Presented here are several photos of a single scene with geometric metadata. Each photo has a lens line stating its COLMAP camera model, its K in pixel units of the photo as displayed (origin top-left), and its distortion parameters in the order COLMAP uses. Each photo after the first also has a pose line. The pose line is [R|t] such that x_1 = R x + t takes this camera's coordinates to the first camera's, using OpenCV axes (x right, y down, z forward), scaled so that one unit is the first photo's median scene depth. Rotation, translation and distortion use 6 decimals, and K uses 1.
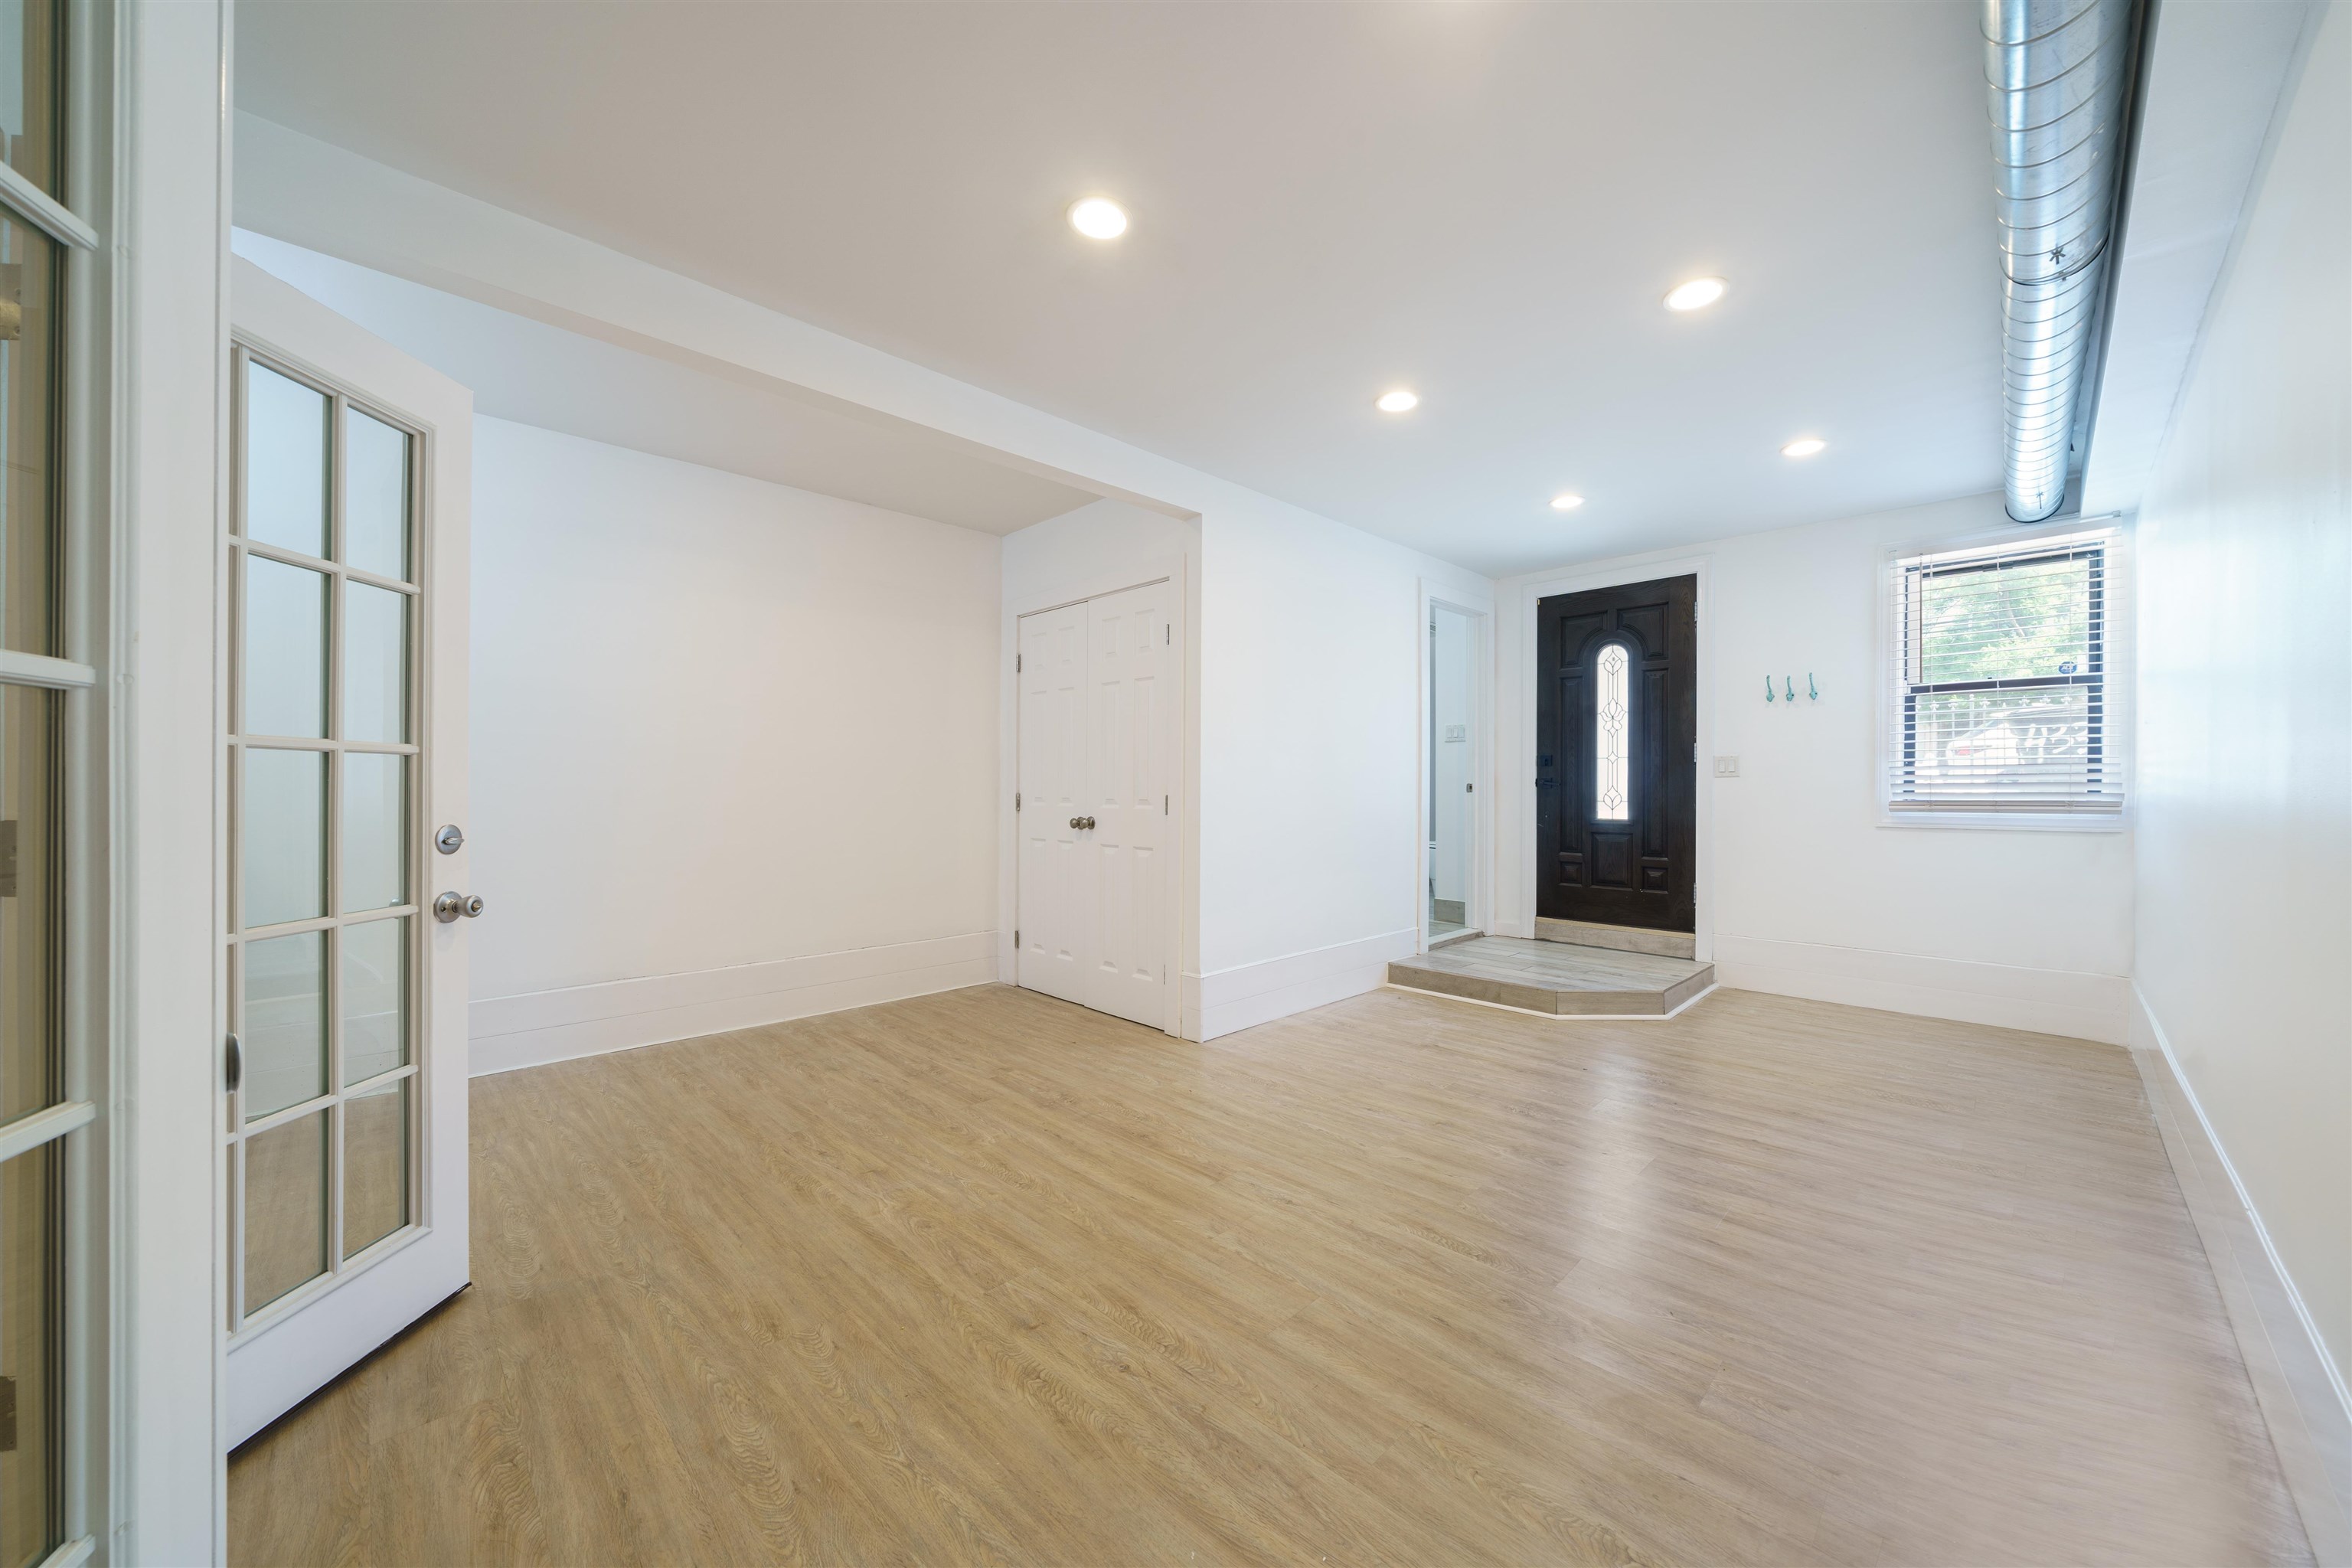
lens RADIAL K [[821.4, 0, 1182.7], [0, 821.4, 789.5], [0, 0, 1]] dist [-0.000266, -0.000030]
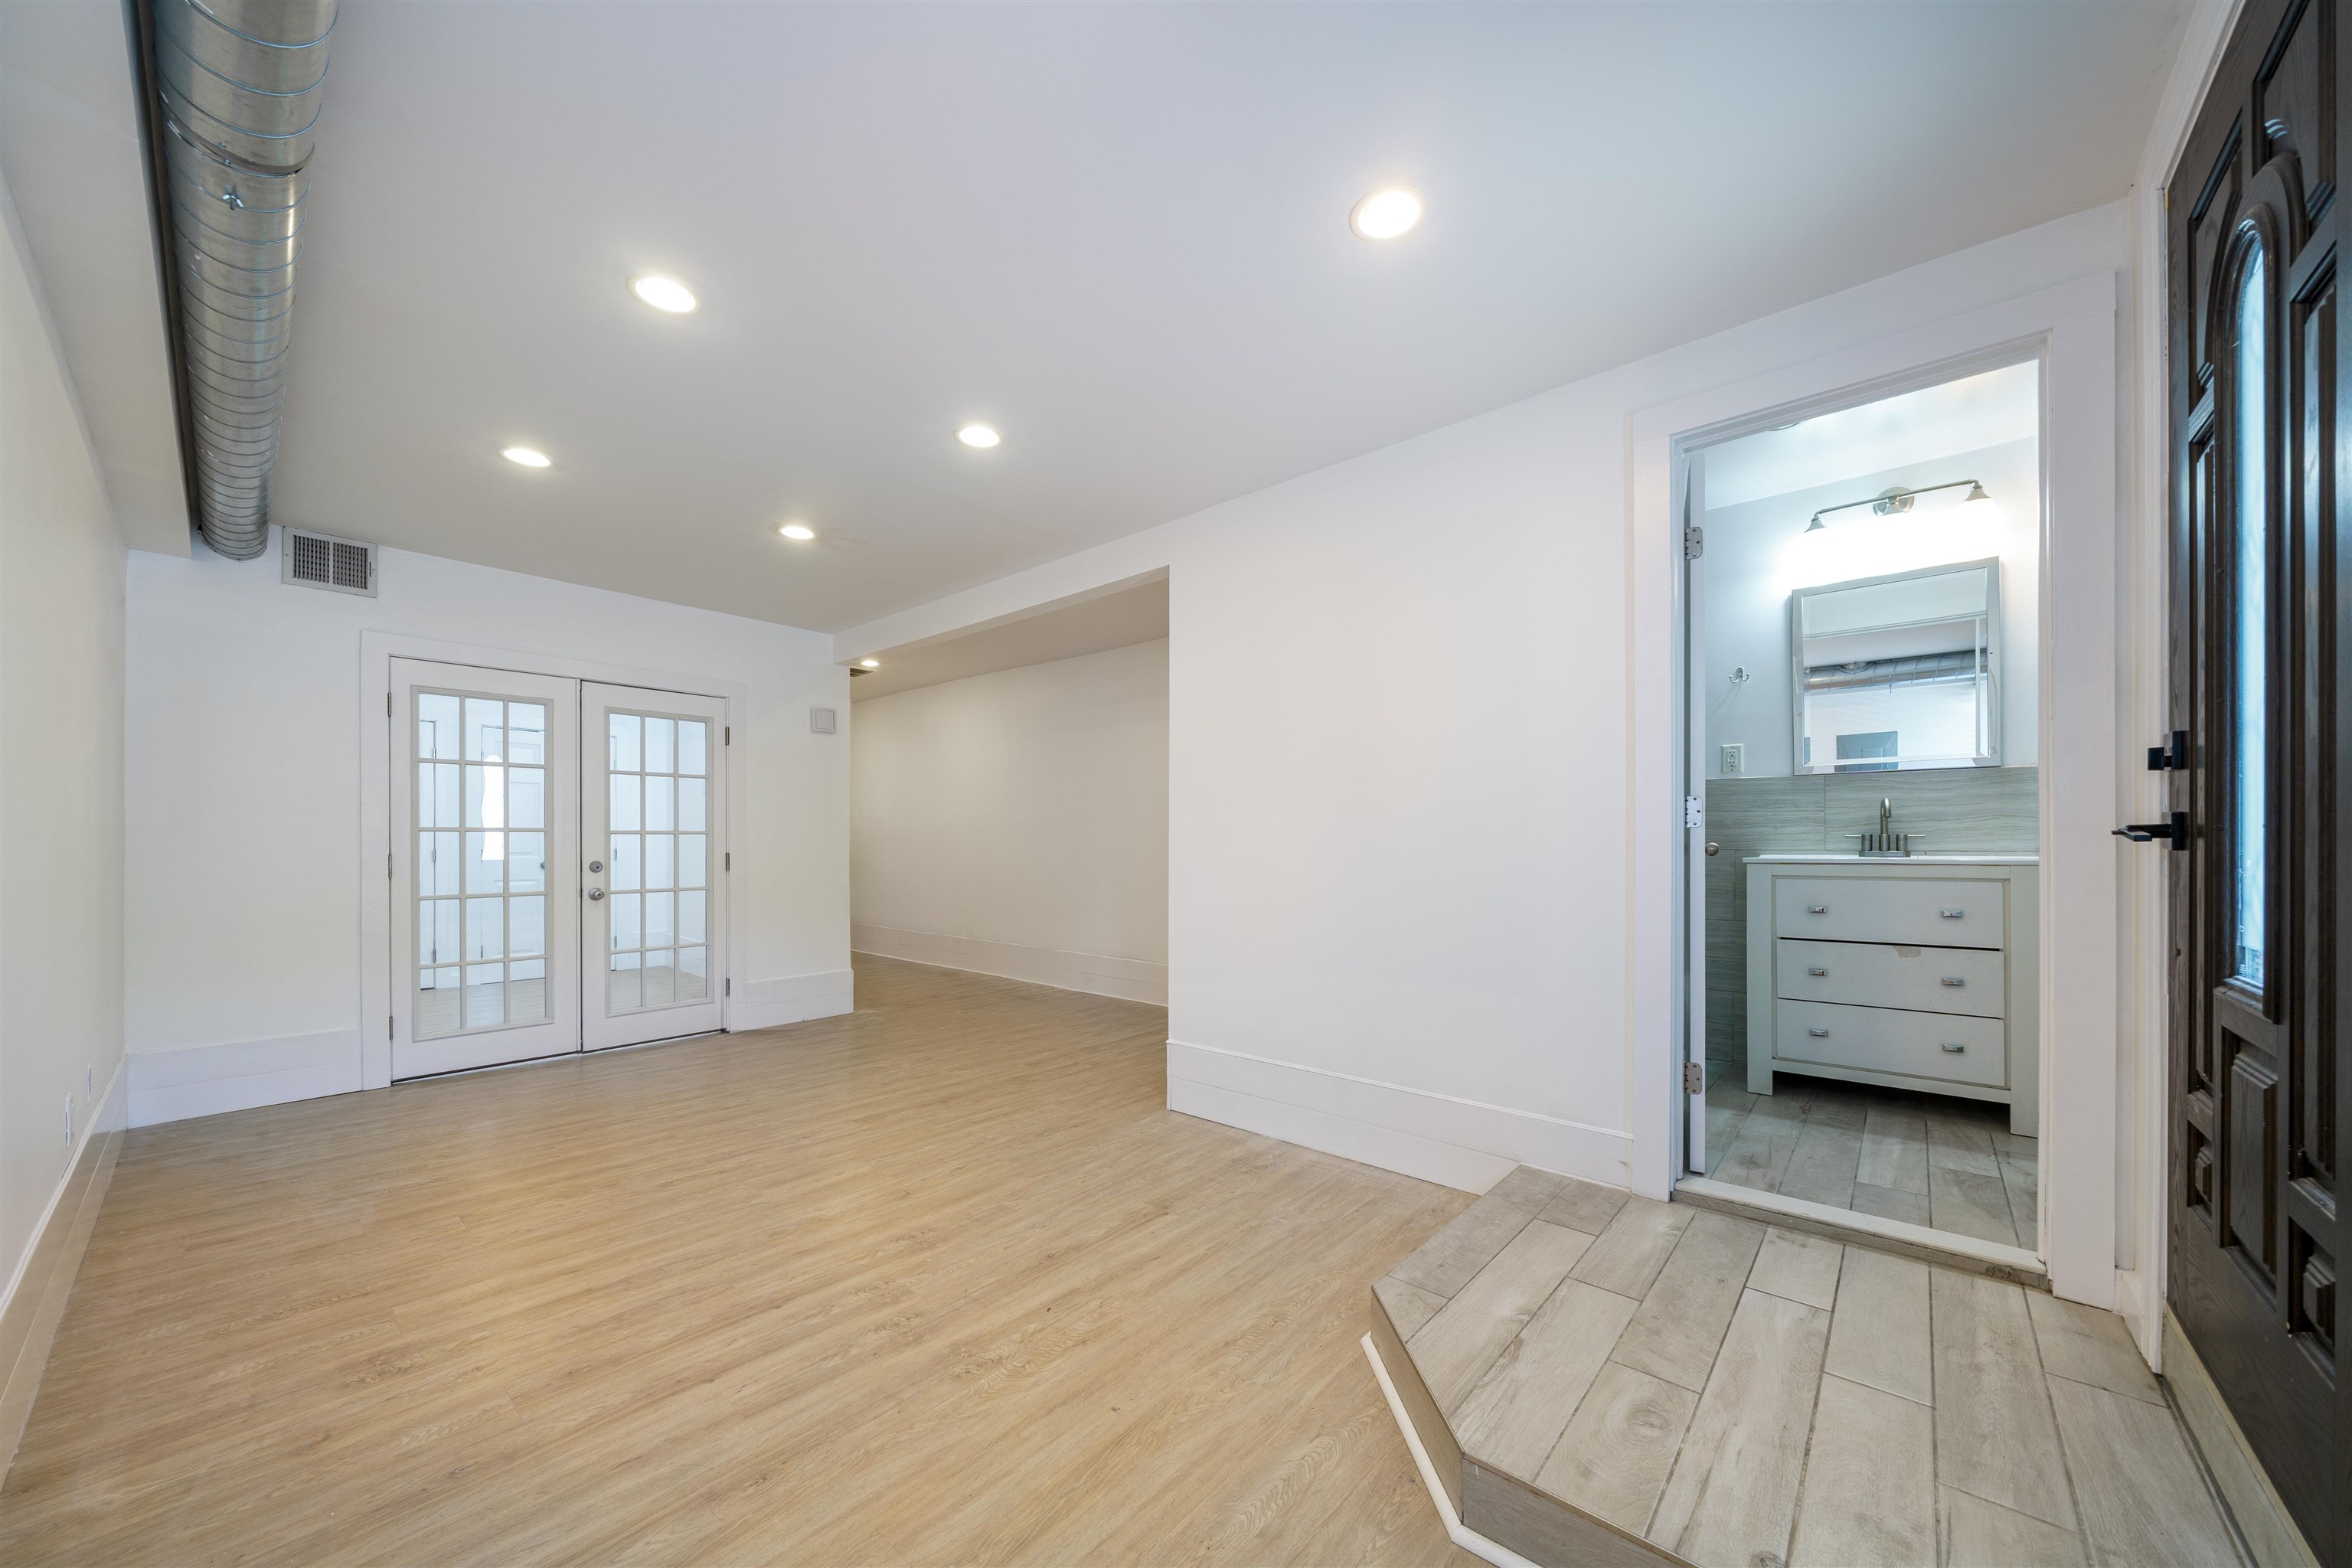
lens RADIAL K [[821.4, 0, 1217.1], [0, 821.4, 843.0], [0, 0, 1]] dist [-0.000266, -0.000030]
pose [[0.112353, -0.005384, -0.993654, 1.293715], [0.000532, 0.999986, -0.005359, -0.004187], [0.993668, 0.000073, 0.112355, 1.226893]]
